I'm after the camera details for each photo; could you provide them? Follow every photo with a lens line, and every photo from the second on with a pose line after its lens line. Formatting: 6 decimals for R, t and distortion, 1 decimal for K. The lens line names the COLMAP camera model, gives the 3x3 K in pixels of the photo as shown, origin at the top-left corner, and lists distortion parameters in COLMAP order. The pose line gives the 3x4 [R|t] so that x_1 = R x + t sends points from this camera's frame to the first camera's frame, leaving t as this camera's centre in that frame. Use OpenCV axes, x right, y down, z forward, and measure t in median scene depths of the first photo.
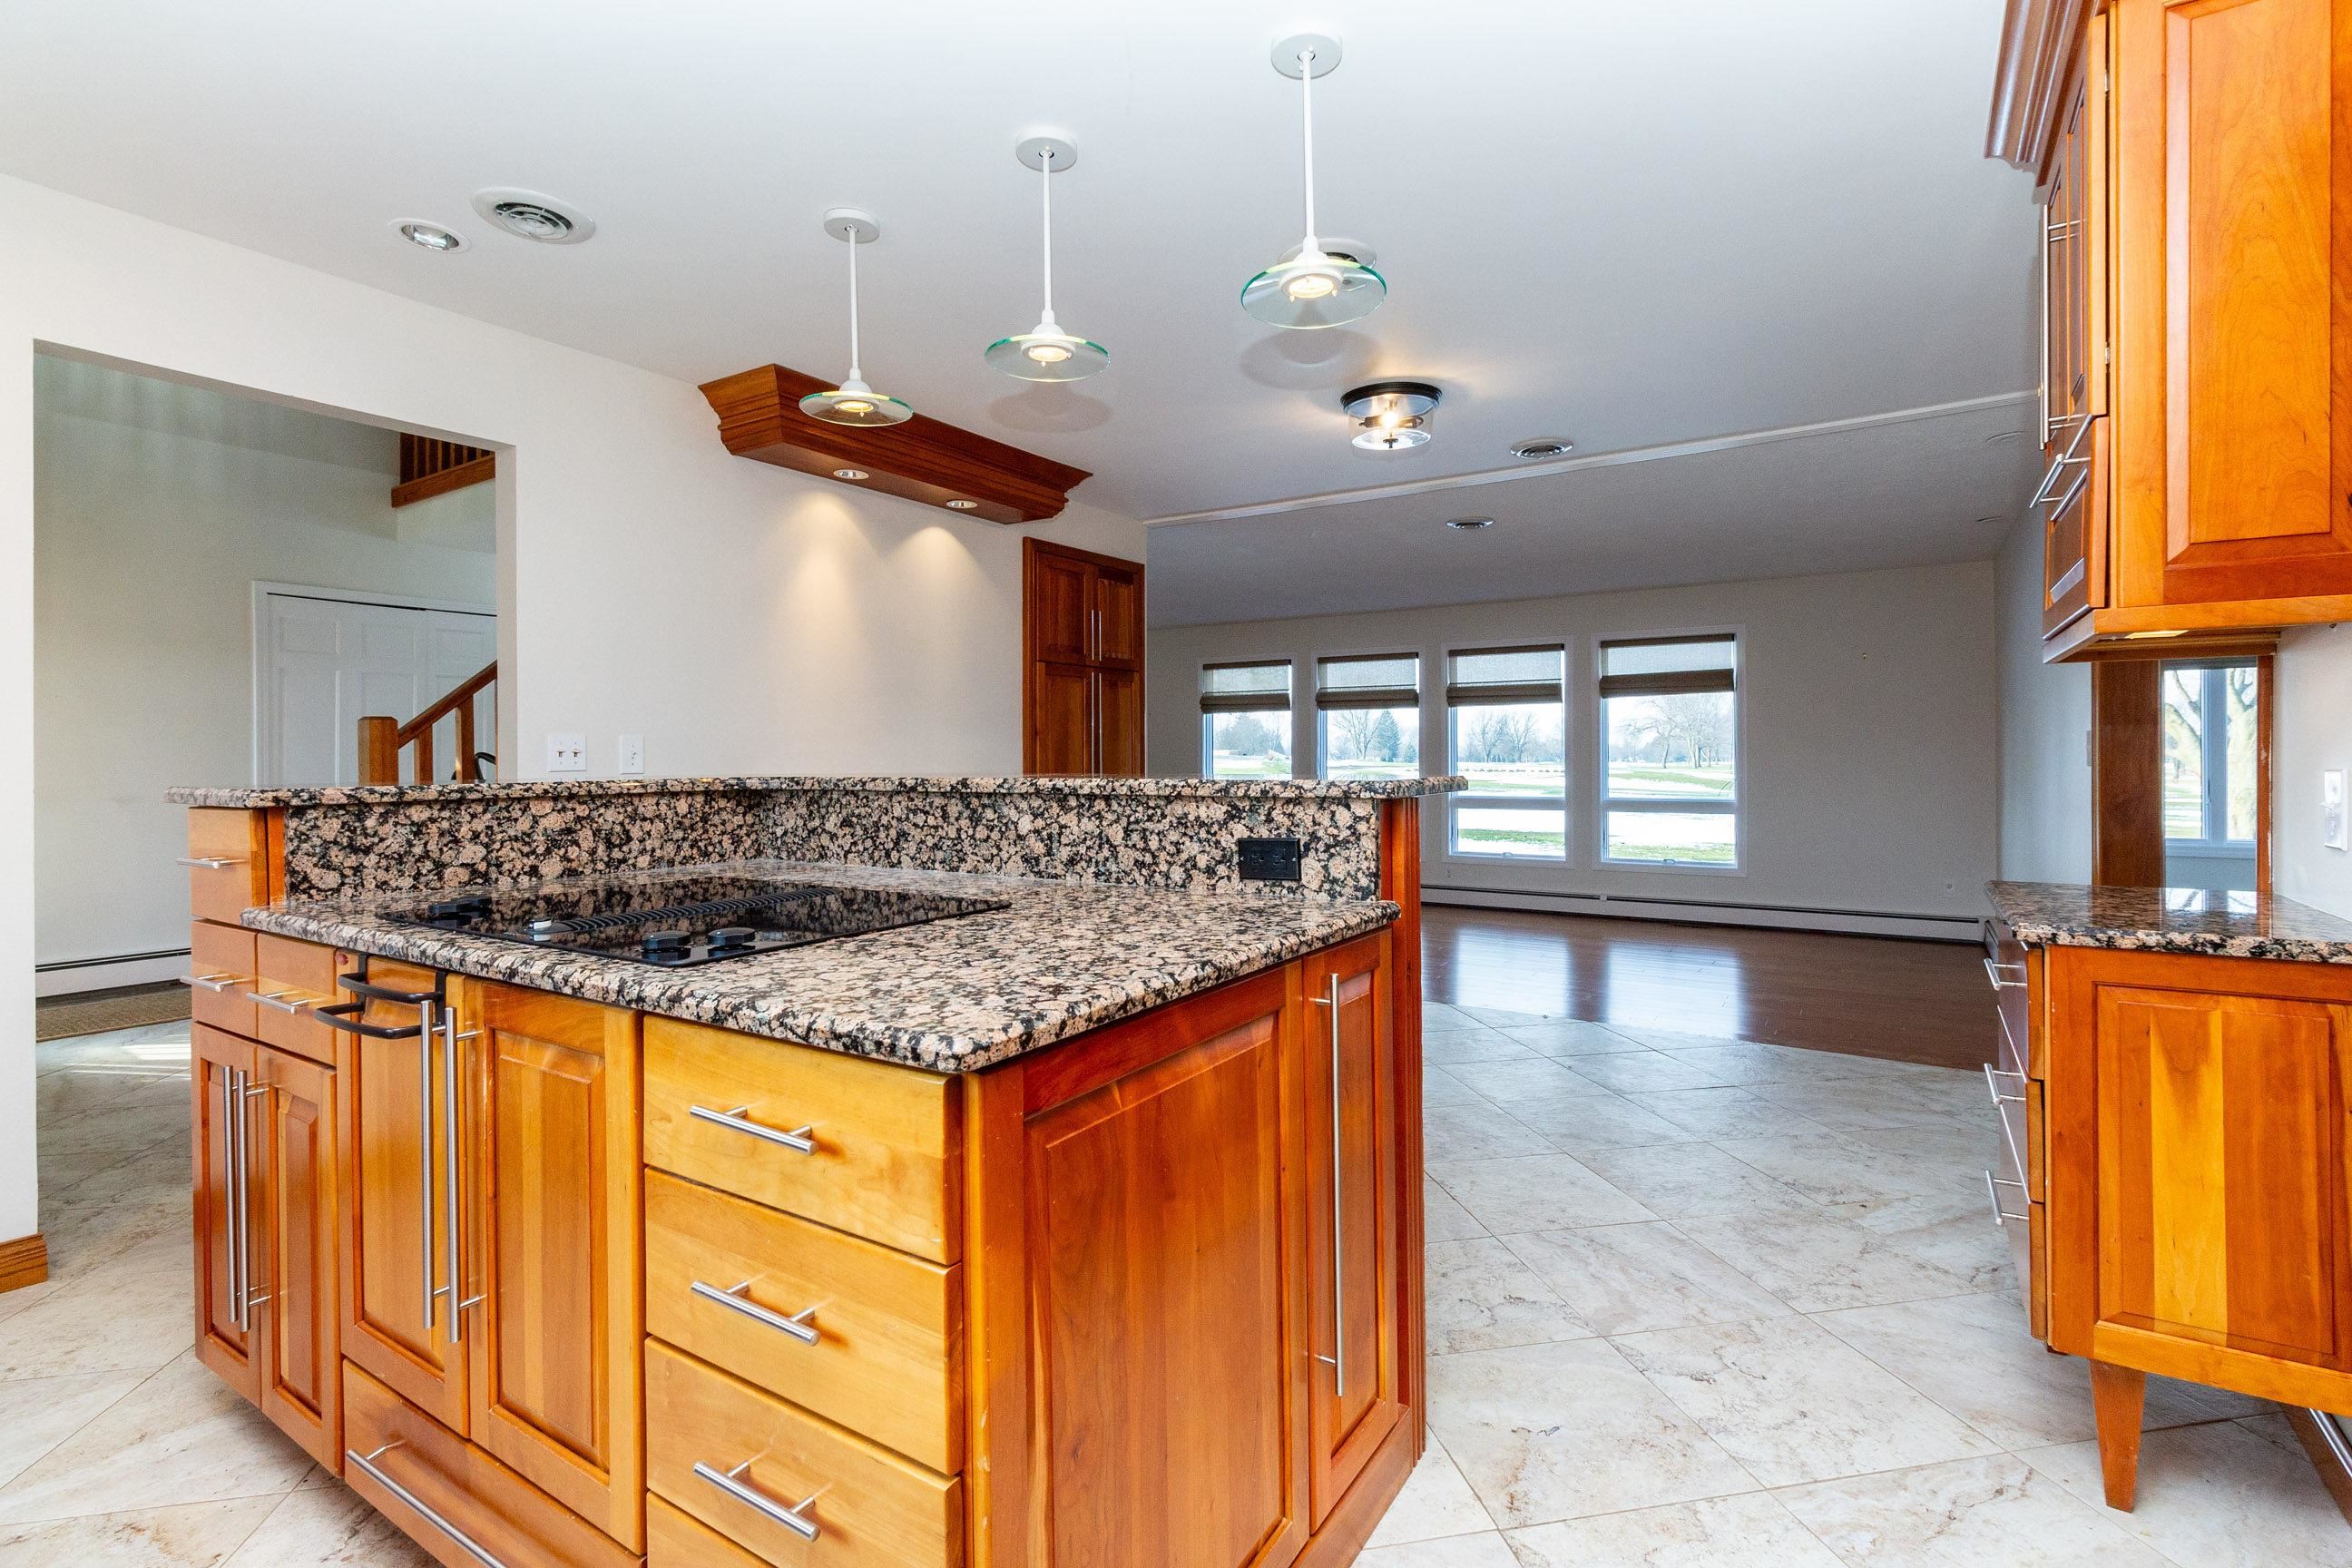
lens RADIAL K [[1097.0, 0, 1165.1], [0, 1097.0, 769.4], [0, 0, 1]] dist [-0.011232, -0.000716]
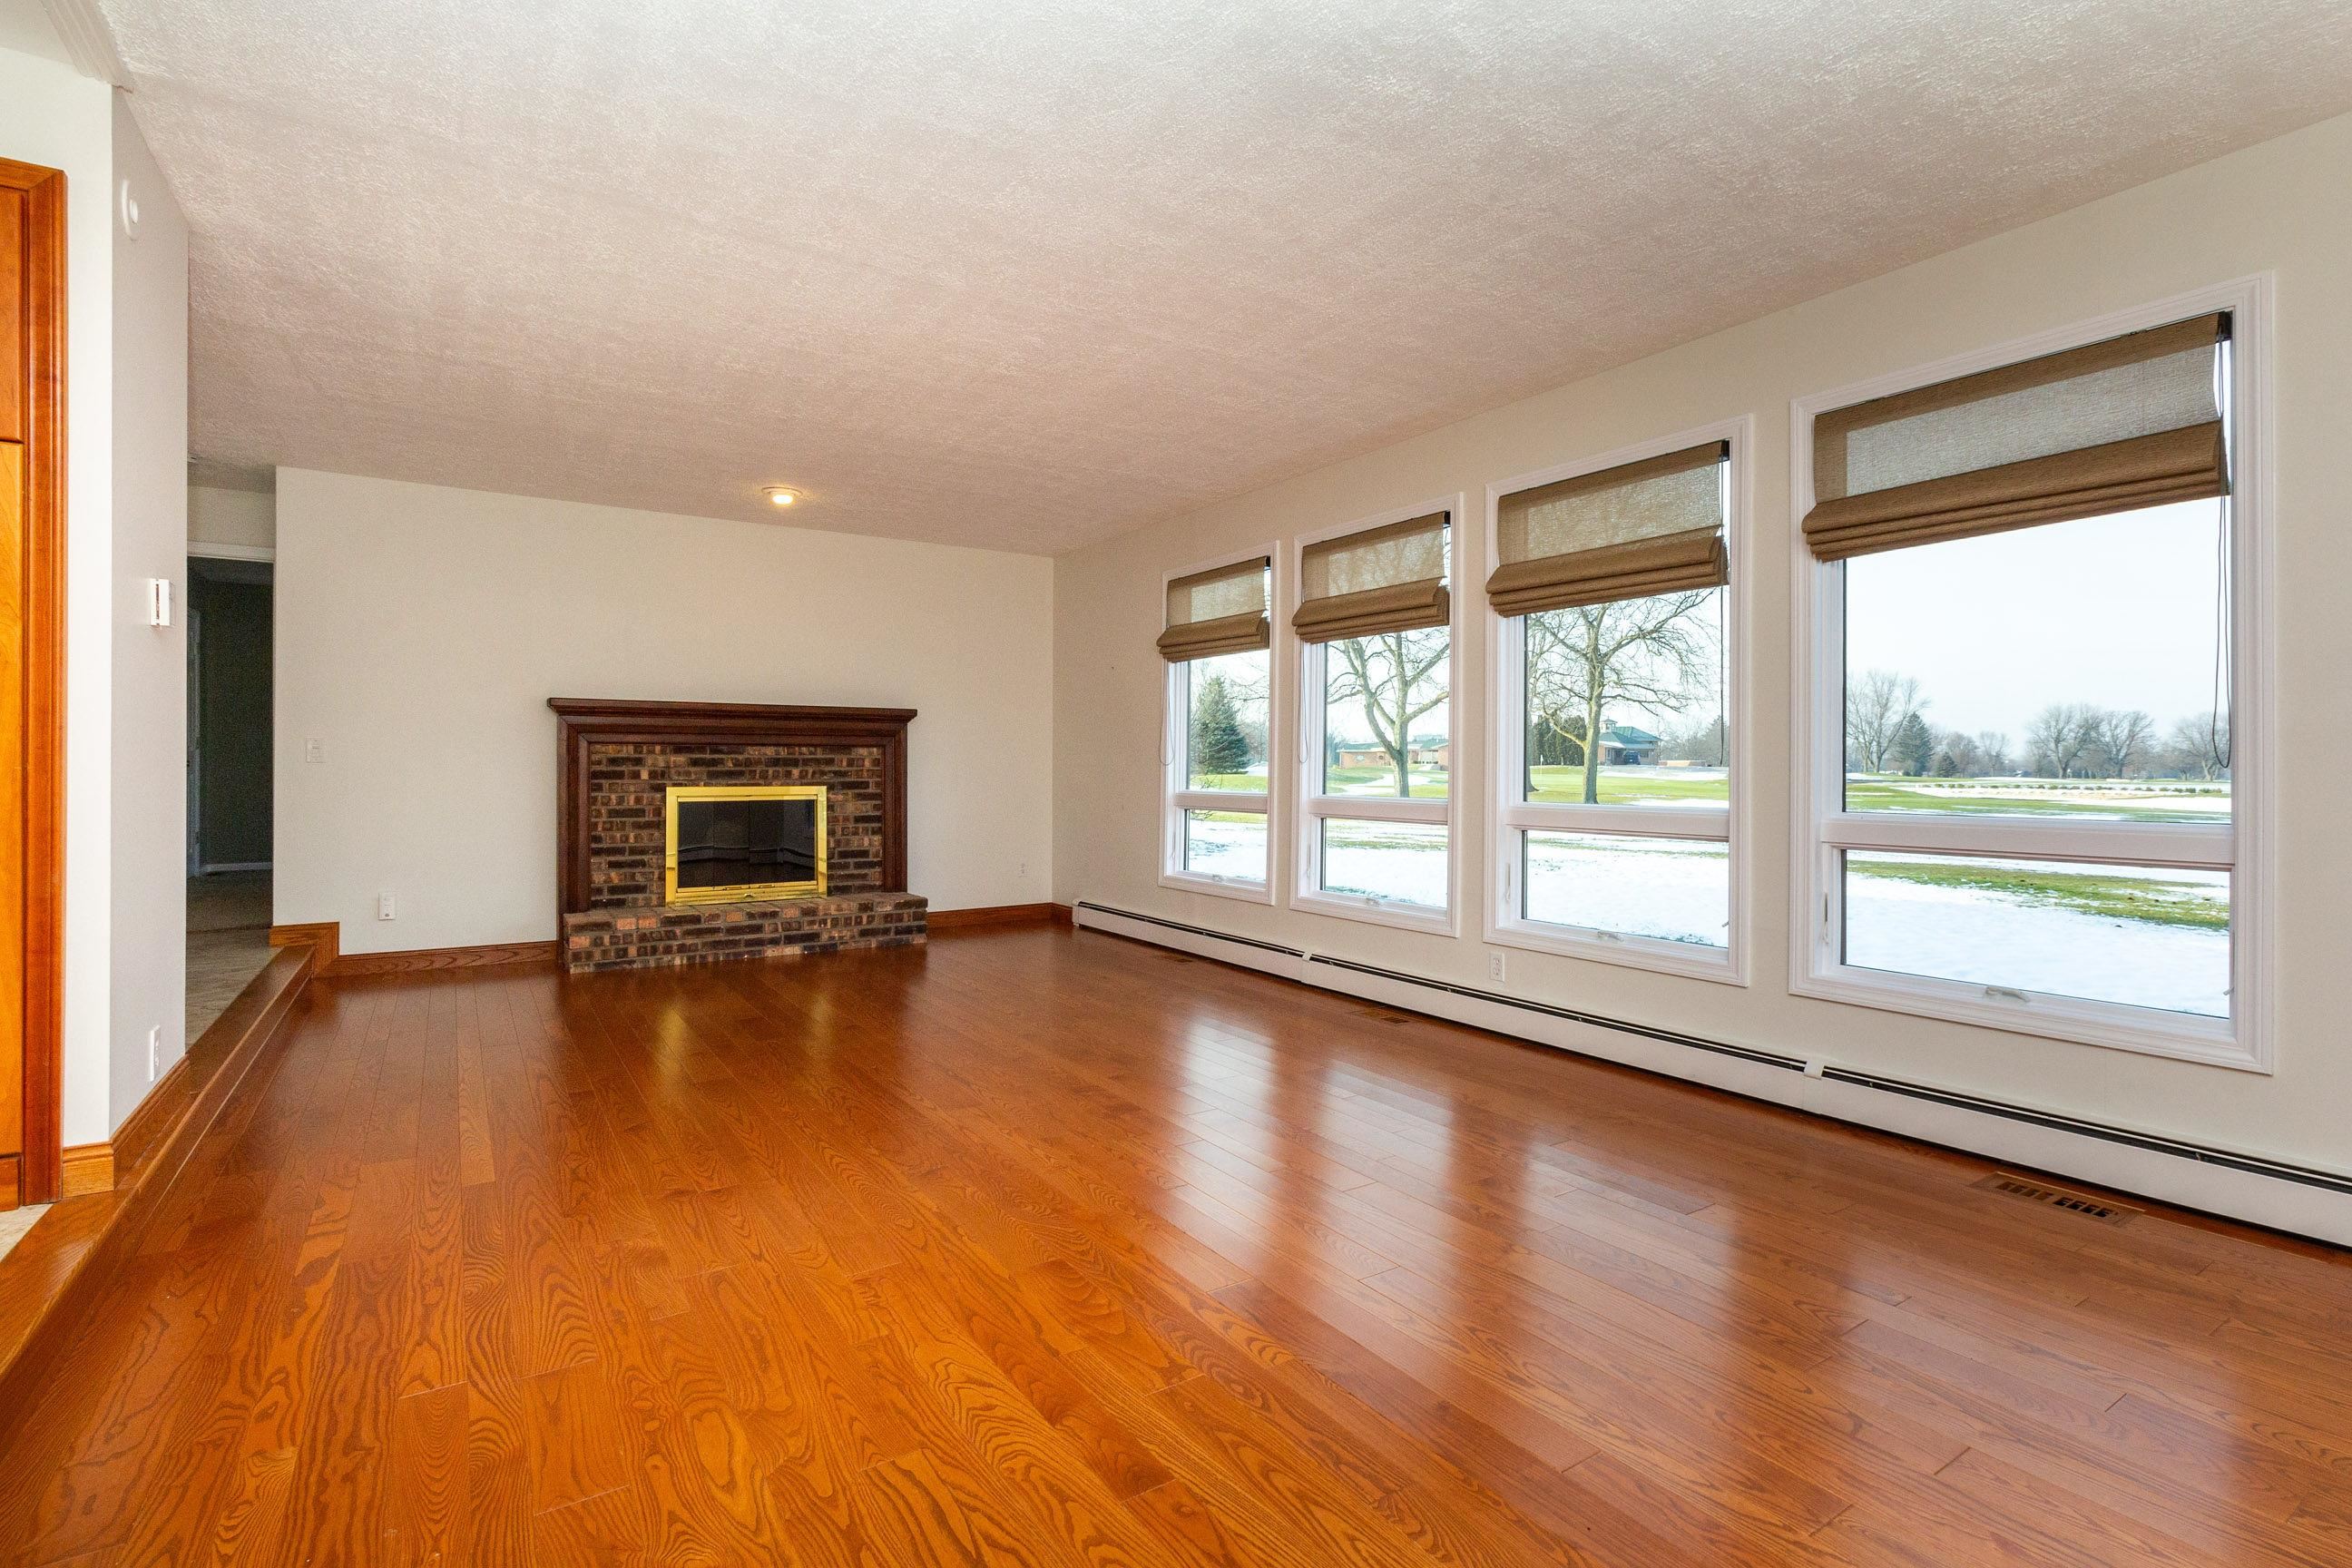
lens RADIAL K [[1097.0, 0, 1165.1], [0, 1097.0, 769.4], [0, 0, 1]] dist [-0.011232, -0.000716]
pose [[0.914306, 0.008231, -0.404941, 0.253890], [-0.012105, 0.999902, -0.007007, 0.010460], [0.404843, 0.011308, 0.914316, 0.424136]]
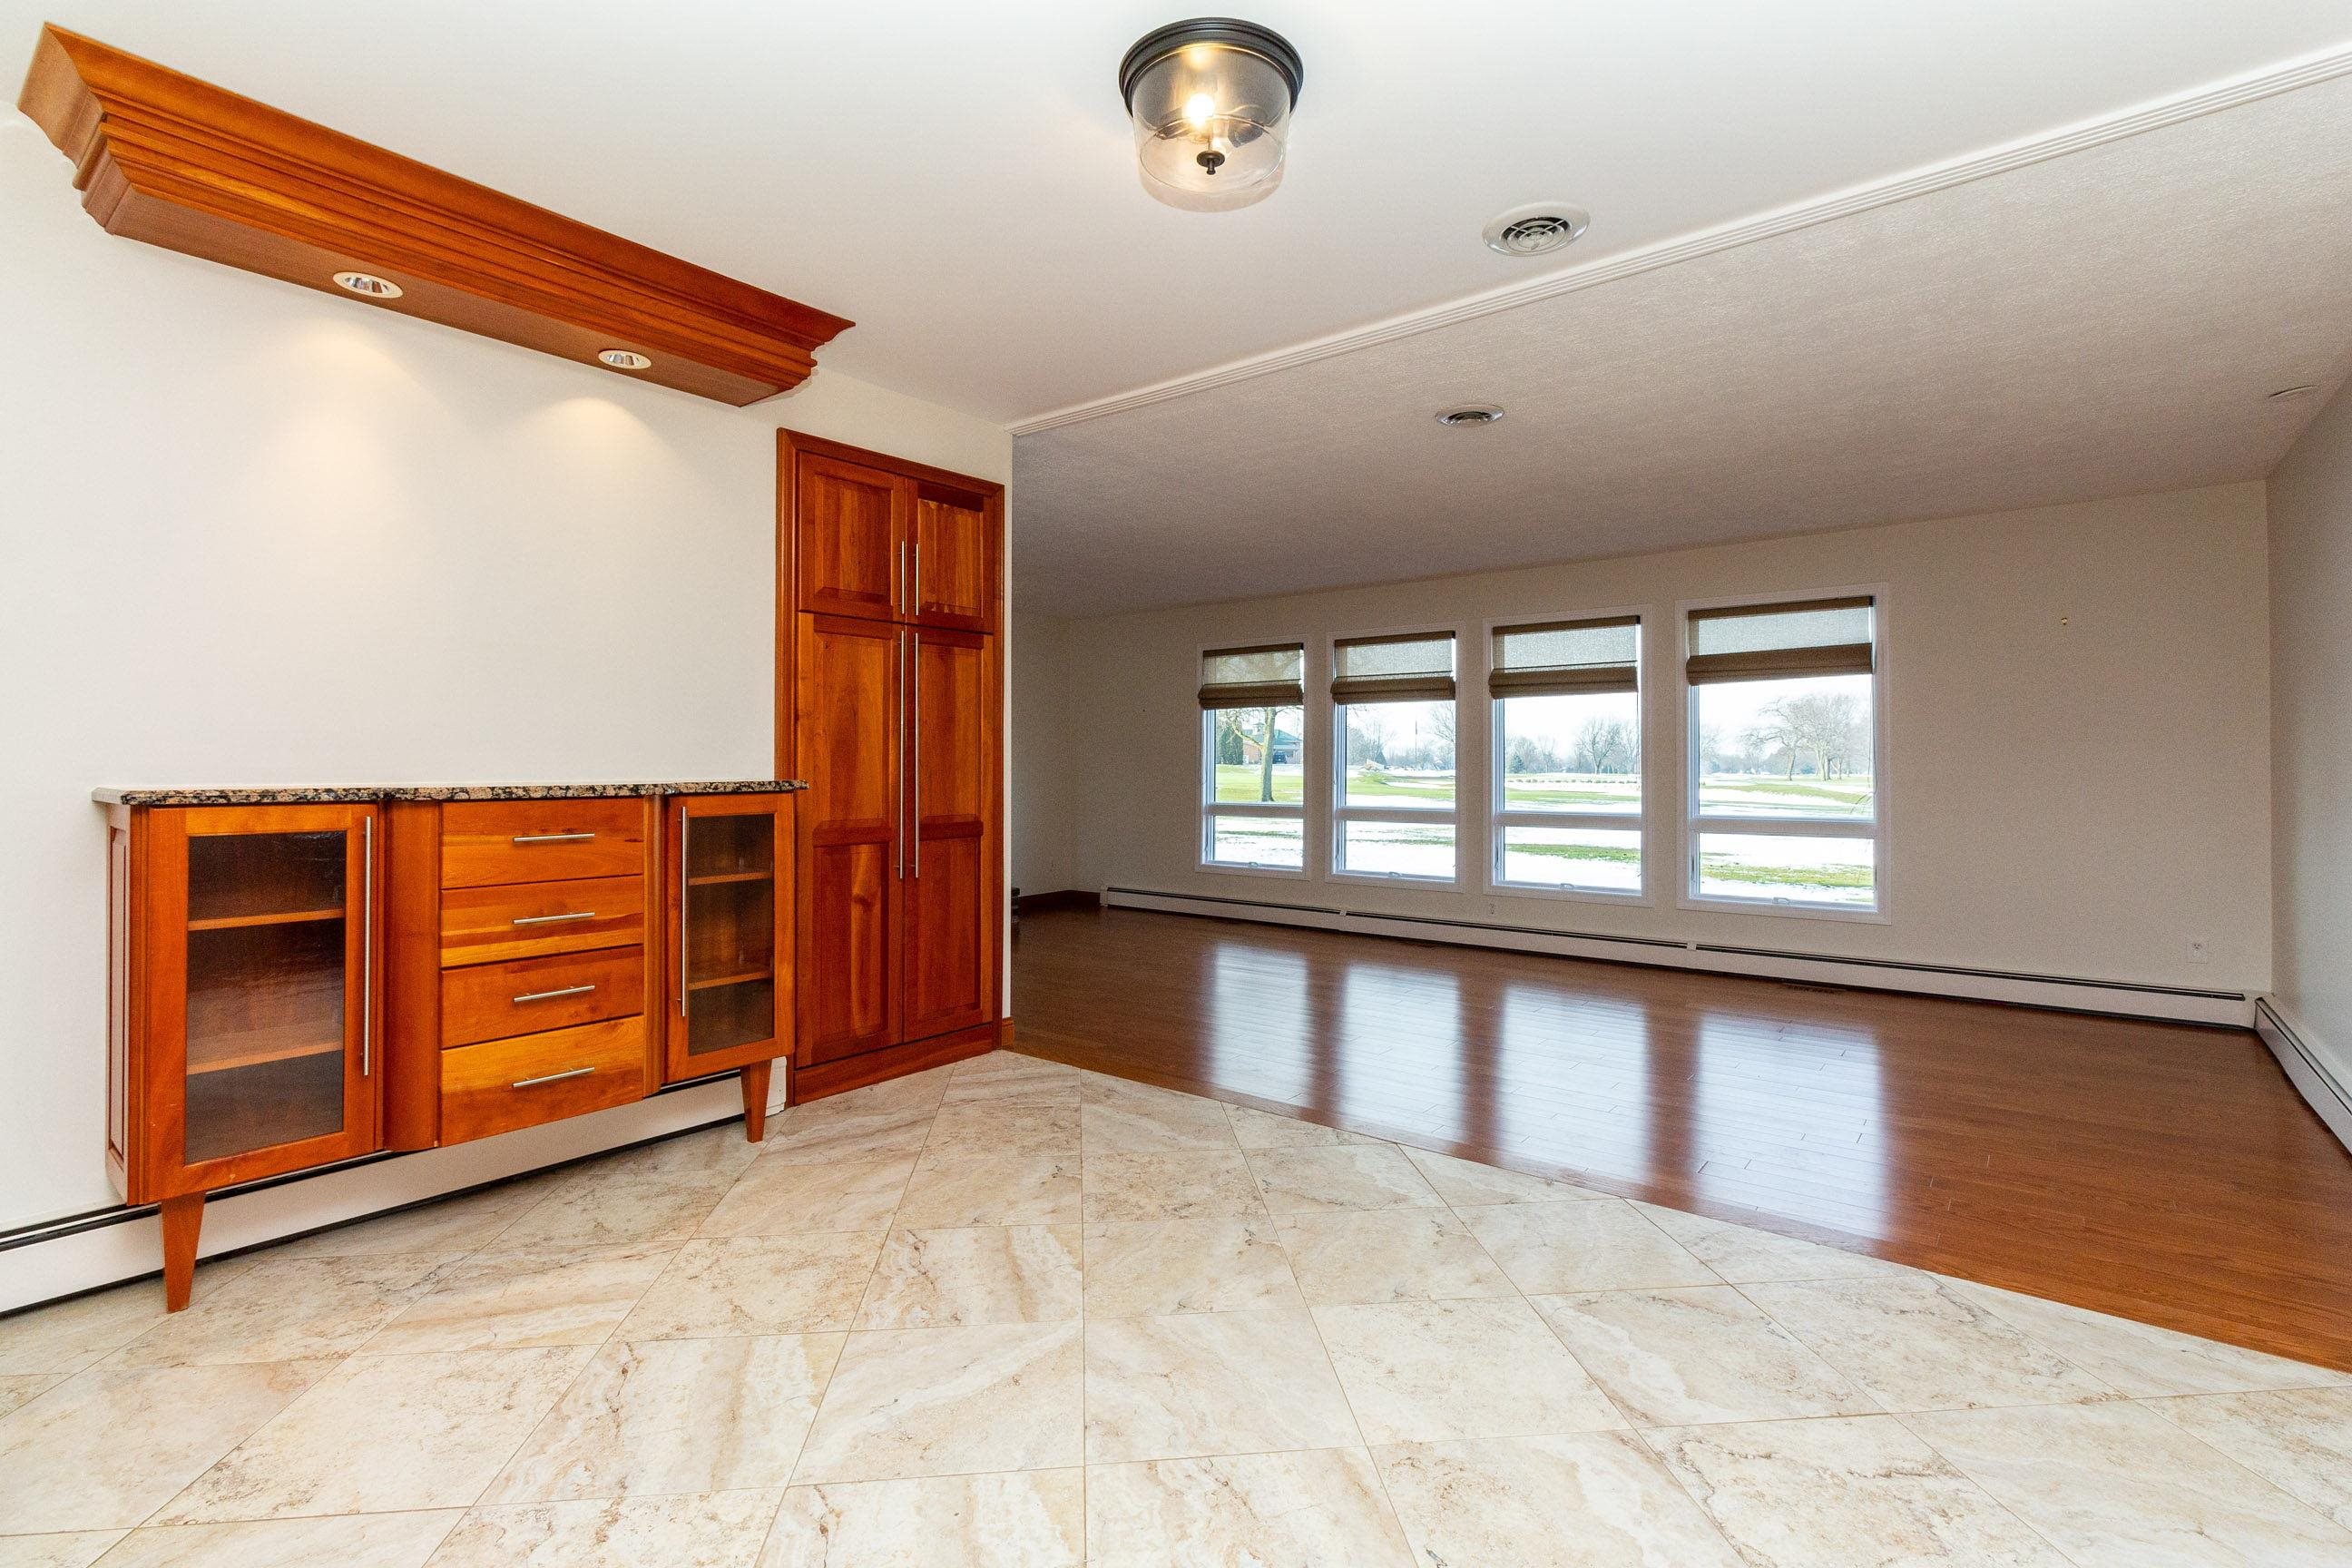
lens RADIAL K [[1079.7, 0, 1181.9], [0, 1079.7, 764.6], [0, 0, 1]] dist [-0.001679, -0.000483]
pose [[0.996263, 0.005039, -0.086219, 0.116624], [-0.006154, 0.999901, -0.012673, 0.002526], [0.086147, 0.013157, 0.996196, 0.230680]]
